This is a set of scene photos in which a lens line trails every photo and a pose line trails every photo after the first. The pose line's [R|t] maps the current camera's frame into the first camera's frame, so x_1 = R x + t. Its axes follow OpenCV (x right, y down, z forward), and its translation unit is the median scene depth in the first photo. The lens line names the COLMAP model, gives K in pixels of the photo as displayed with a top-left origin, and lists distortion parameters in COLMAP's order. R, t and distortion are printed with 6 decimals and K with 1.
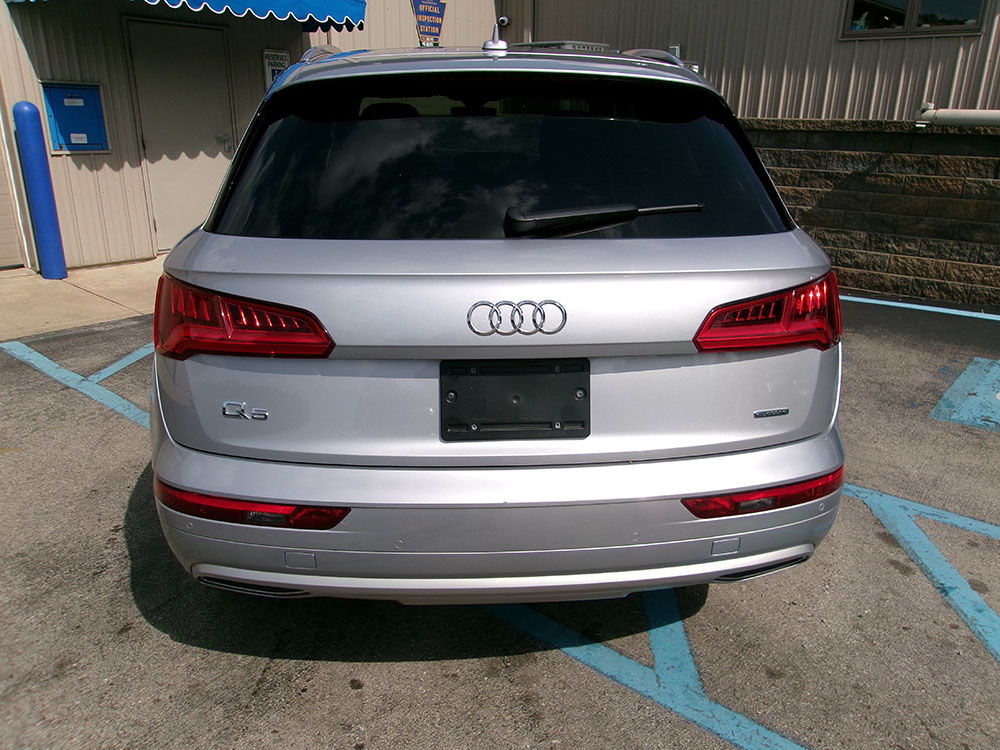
lens RADIAL K [[766.9, 0, 505.7], [0, 766.9, 380.6], [0, 0, 1]] dist [-0.019066, 0.027197]
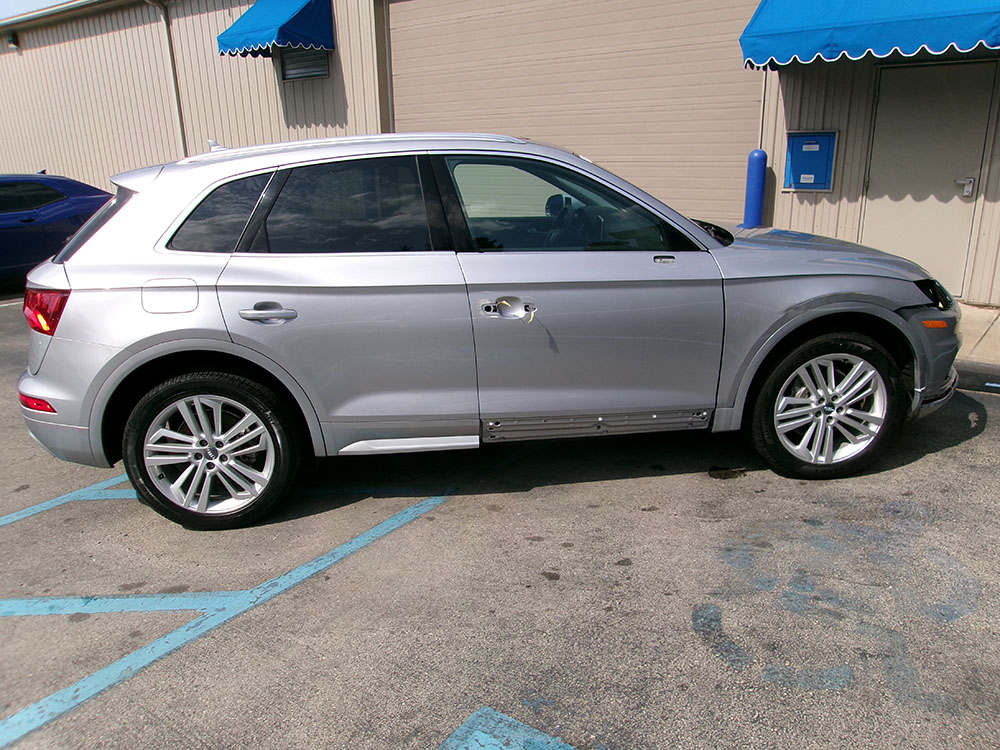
lens RADIAL K [[766.9, 0, 504.3], [0, 766.9, 373.5], [0, 0, 1]] dist [-0.019066, 0.027197]
pose [[0.057808, 0.279453, -0.958418, 0.625821], [-0.305774, 0.918840, 0.249470, -0.204331], [0.950347, 0.278638, 0.138566, 0.513054]]
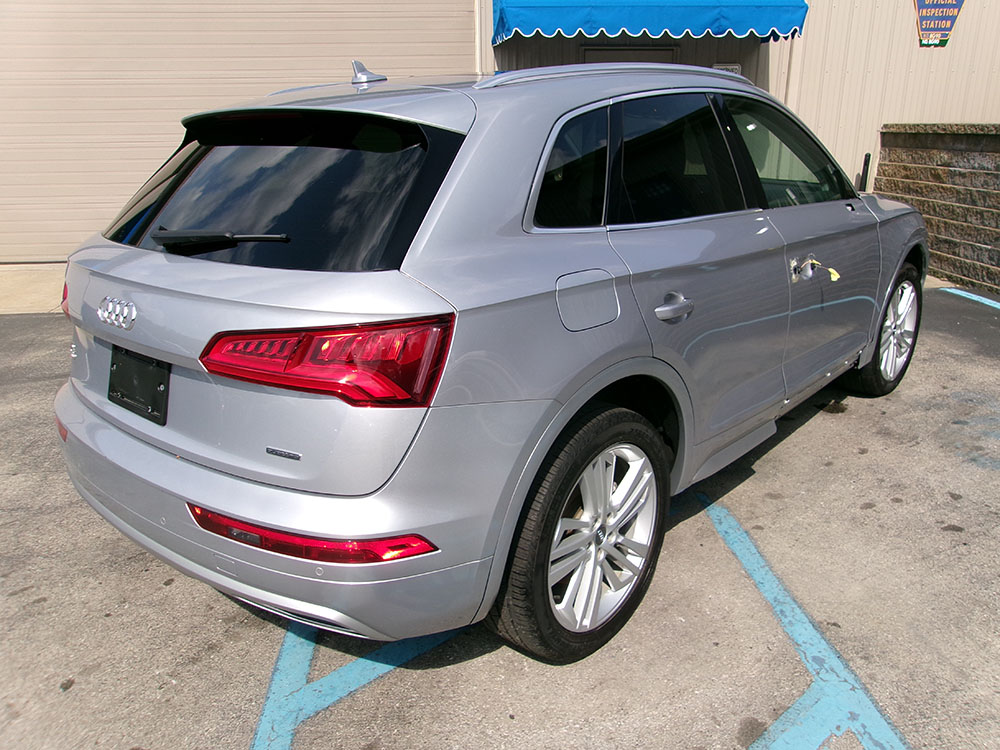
lens RADIAL K [[766.9, 0, 506.4], [0, 766.9, 377.1], [0, 0, 1]] dist [-0.019066, 0.027197]
pose [[0.709254, 0.203664, -0.674893, 0.319378], [-0.212575, 0.974583, 0.070704, -0.048968], [0.672139, 0.093318, 0.734521, 0.125487]]
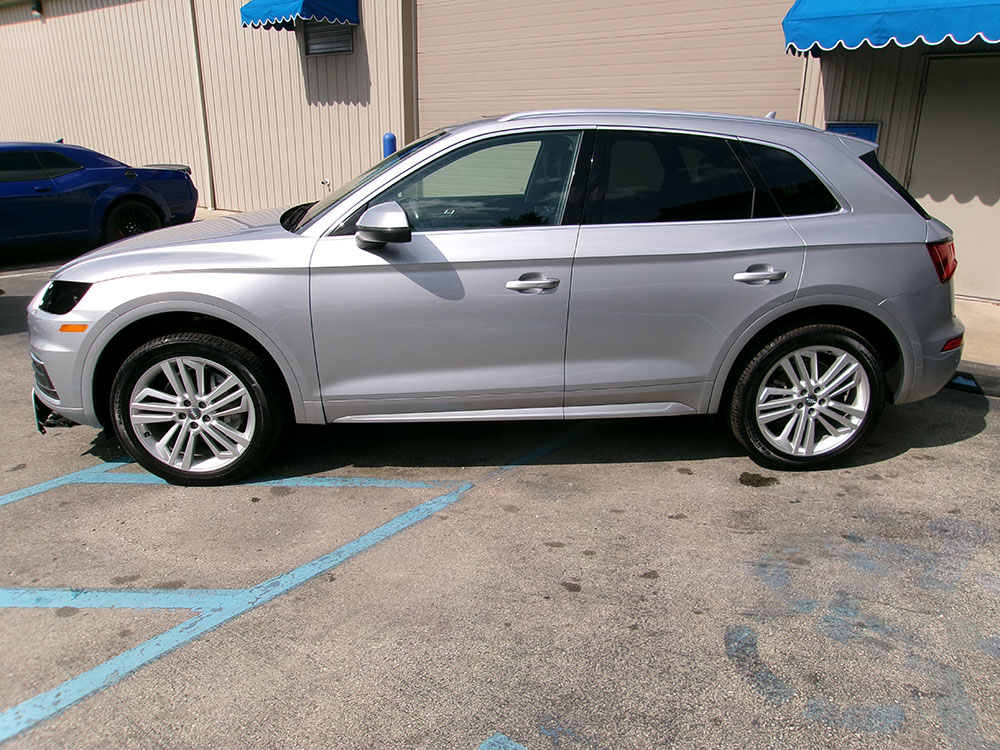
lens RADIAL K [[766.9, 0, 506.0], [0, 766.9, 375.6], [0, 0, 1]] dist [-0.019066, 0.027197]
pose [[0.031964, 0.299919, -0.953429, 0.592255], [-0.334475, 0.902127, 0.272567, -0.197499], [0.941862, 0.310186, 0.129151, 0.510894]]
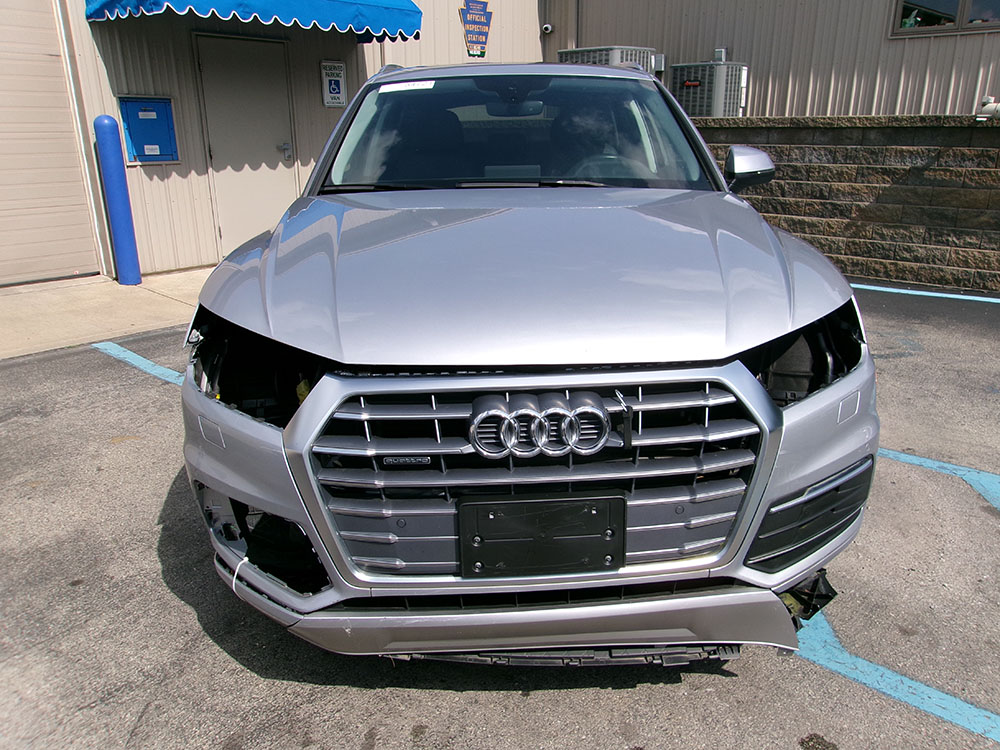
lens RADIAL K [[766.9, 0, 503.8], [0, 766.9, 380.2], [0, 0, 1]] dist [-0.019066, 0.027197]
pose [[0.999434, -0.010227, -0.032056, -0.051974], [0.009823, 0.999871, -0.012736, 0.015621], [0.032182, 0.012414, 0.999405, -0.020917]]
